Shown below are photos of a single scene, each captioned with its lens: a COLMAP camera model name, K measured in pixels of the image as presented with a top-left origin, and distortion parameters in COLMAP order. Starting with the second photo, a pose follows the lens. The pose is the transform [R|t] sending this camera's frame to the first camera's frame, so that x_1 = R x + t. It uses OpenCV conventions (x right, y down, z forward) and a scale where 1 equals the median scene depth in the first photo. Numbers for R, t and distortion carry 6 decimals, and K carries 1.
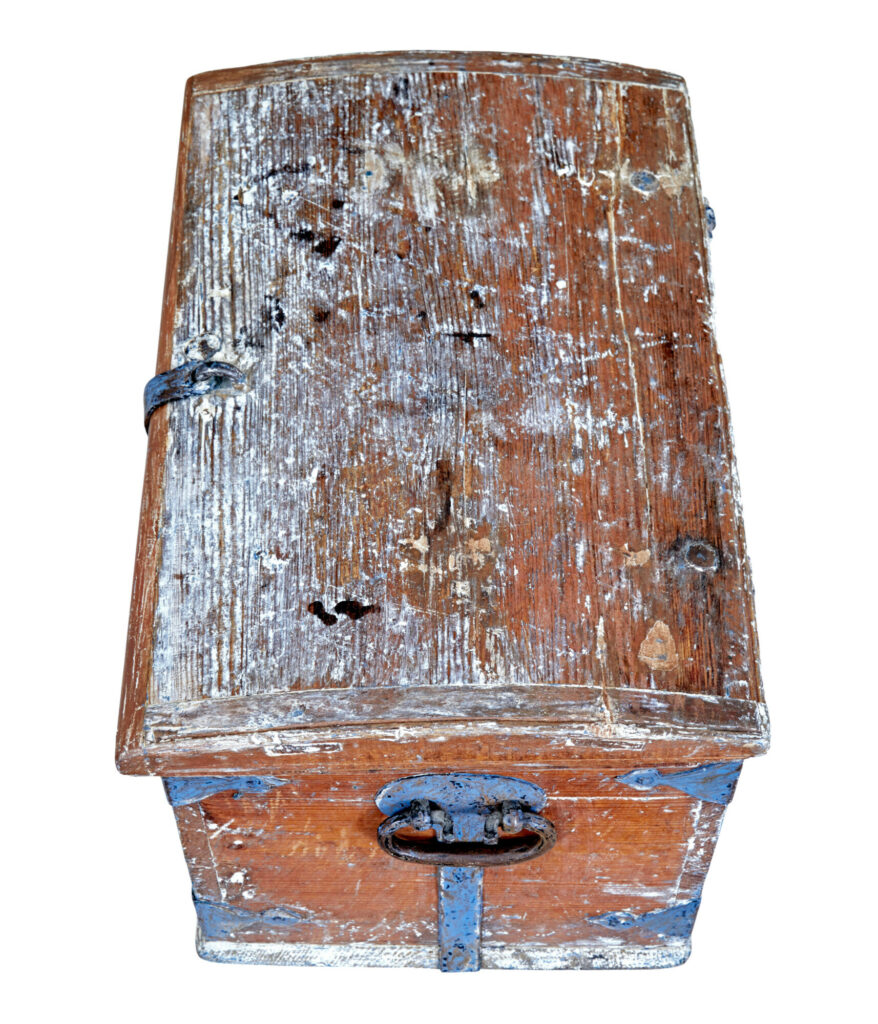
lens RADIAL K [[1998.8, 0, 443.2], [0, 1998.8, 512.5], [0, 0, 1]] dist [0.009537, 0.000000]
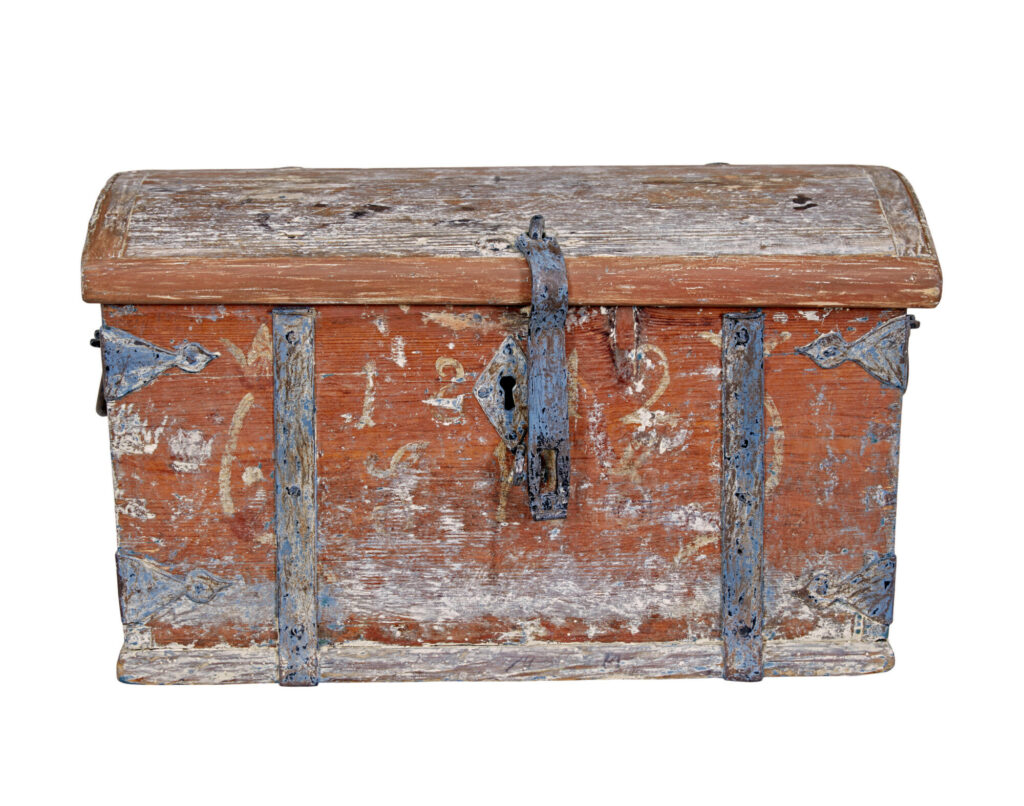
lens RADIAL K [[3166.2, 0, 511.9], [0, 3166.2, 402.6], [0, 0, 1]] dist [-0.071011, 0.000000]
pose [[0.053856, -0.296097, 0.953638, -1.665776], [0.804084, 0.579124, 0.134404, -0.241519], [-0.592071, 0.759567, 0.269276, 0.602642]]
